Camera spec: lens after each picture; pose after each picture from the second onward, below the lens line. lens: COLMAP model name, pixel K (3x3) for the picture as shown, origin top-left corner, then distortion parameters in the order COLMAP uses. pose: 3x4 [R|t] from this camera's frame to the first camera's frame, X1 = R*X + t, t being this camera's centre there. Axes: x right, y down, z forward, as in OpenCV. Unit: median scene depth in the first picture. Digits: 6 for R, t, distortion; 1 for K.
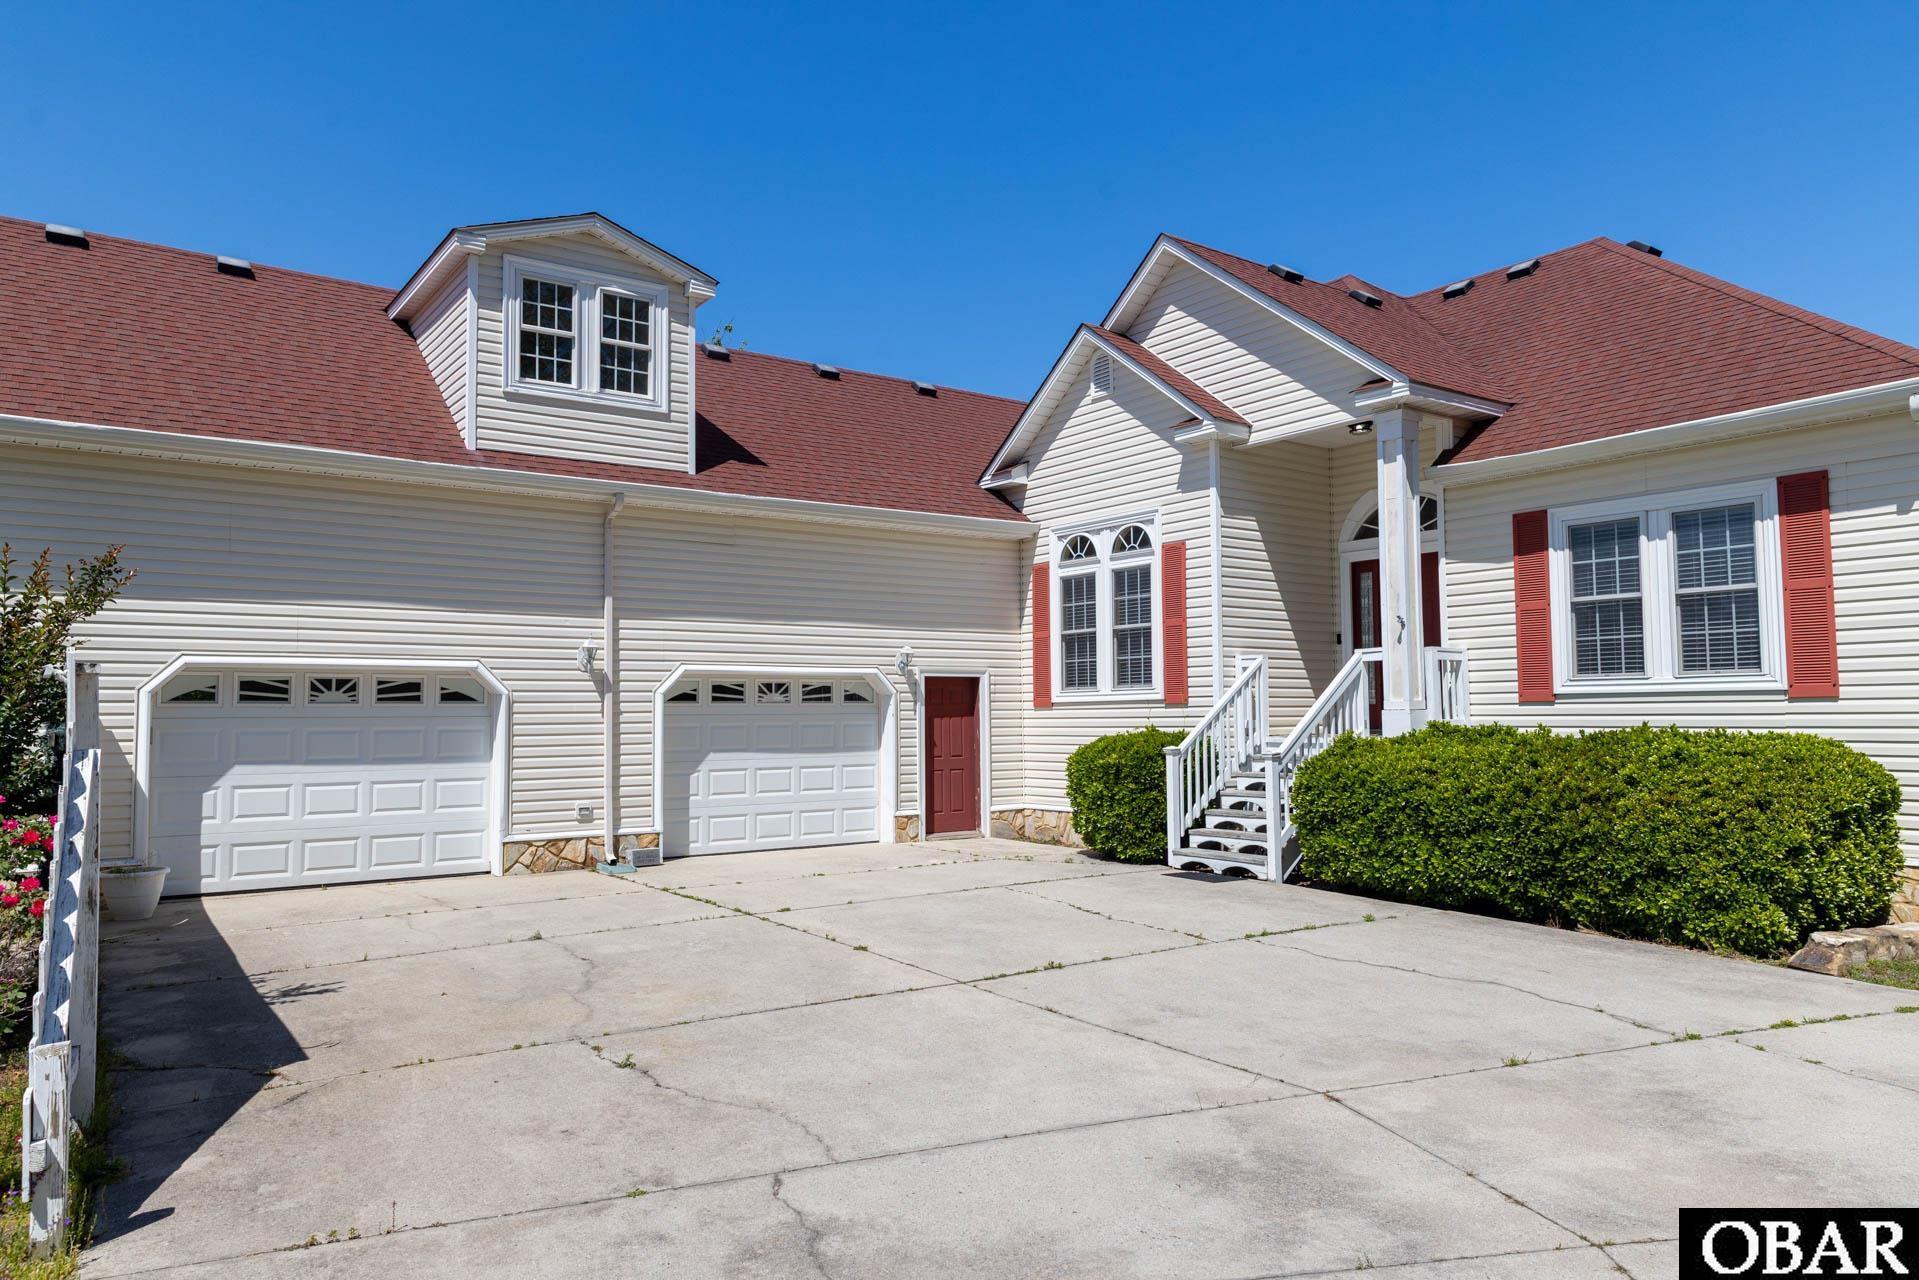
lens RADIAL K [[1269.1, 0, 966.1], [0, 1269.1, 630.8], [0, 0, 1]] dist [0.001344, 0.002045]
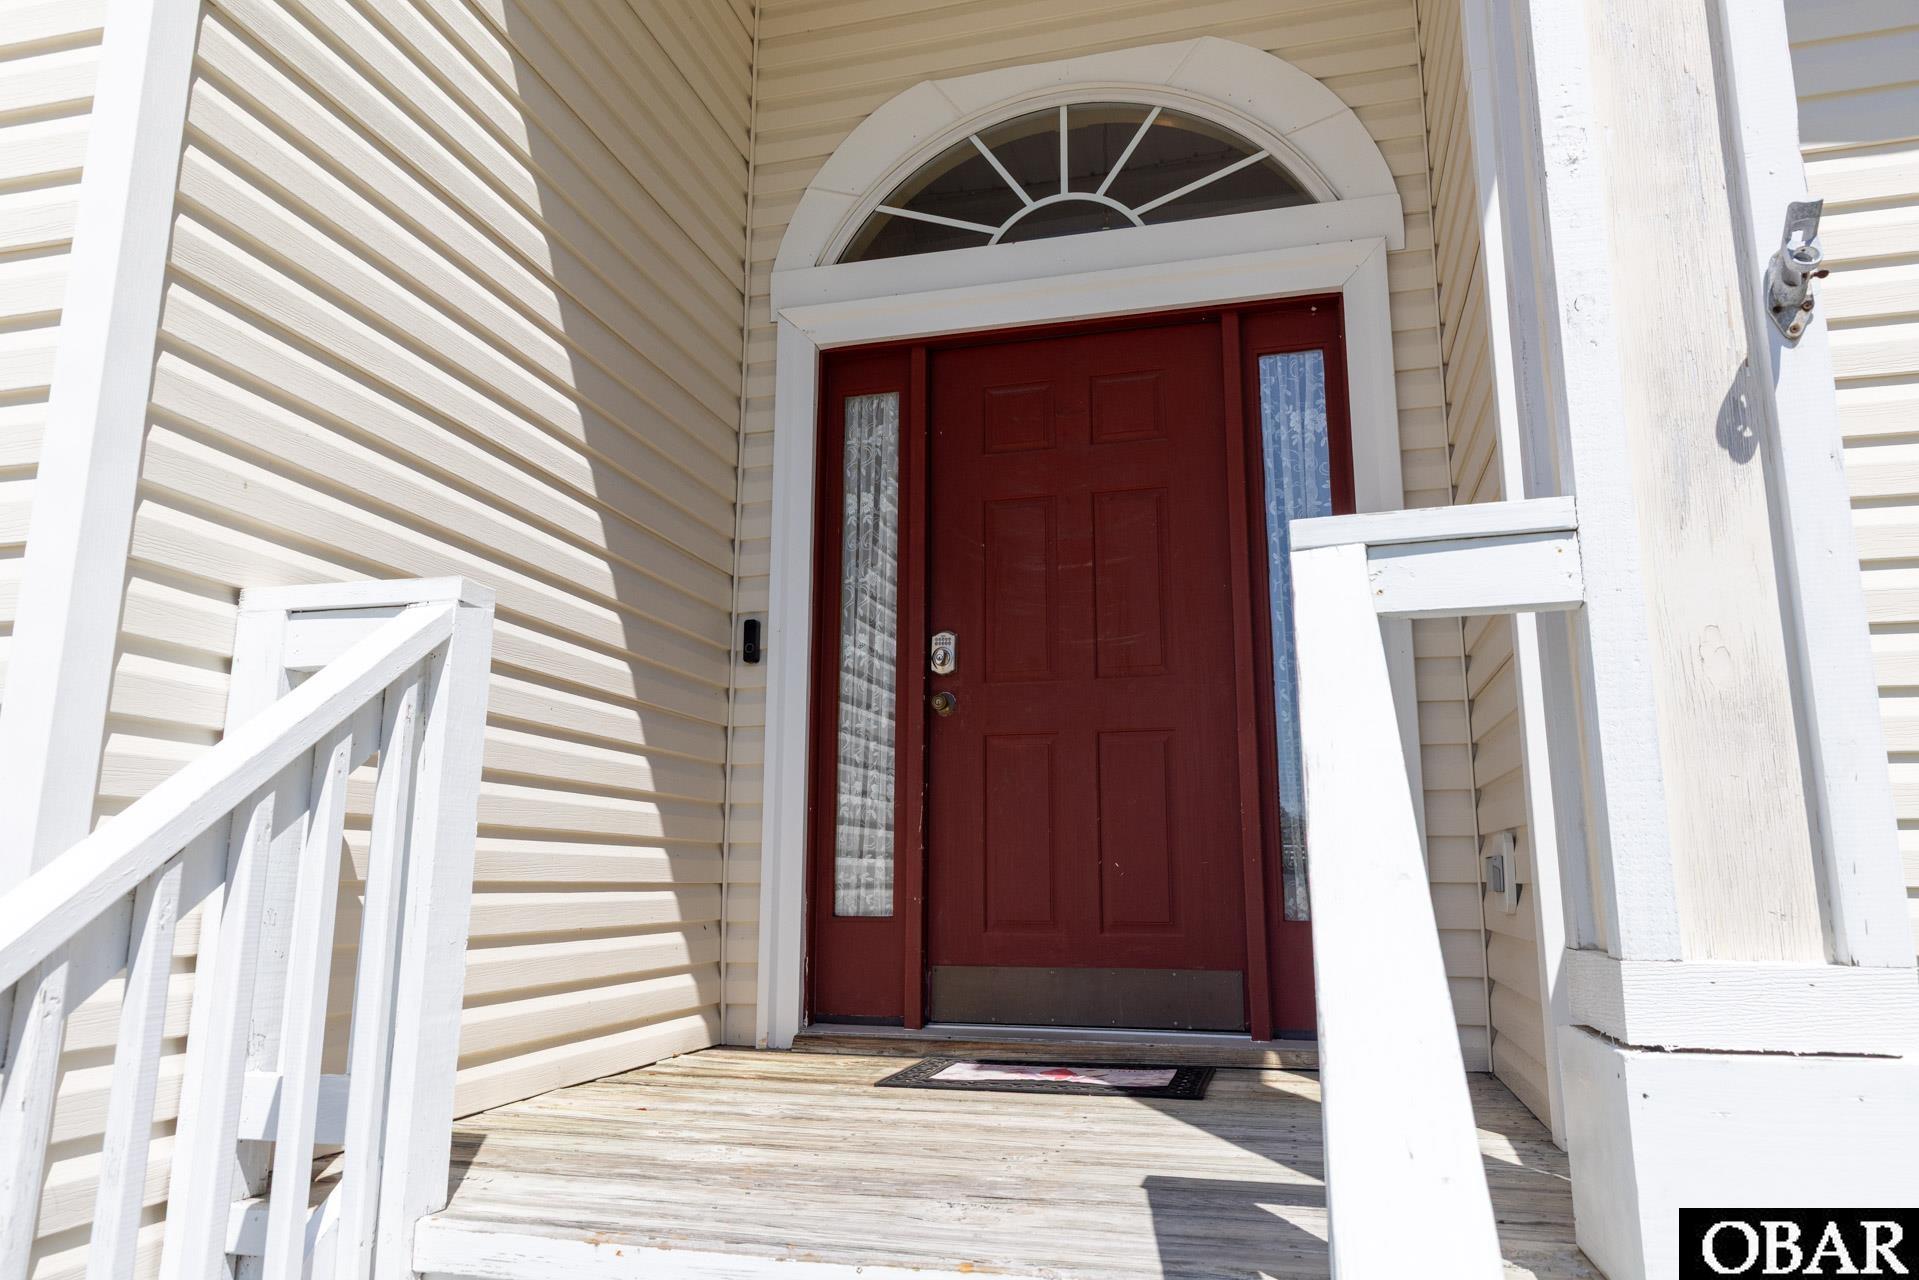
lens RADIAL K [[1269.1, 0, 966.1], [0, 1269.1, 630.8], [0, 0, 1]] dist [0.001344, 0.002045]
pose [[0.777210, 0.130211, 0.615622, 0.178805], [-0.046865, 0.987616, -0.149726, 0.039129], [-0.627494, 0.087517, 0.773687, 0.798195]]
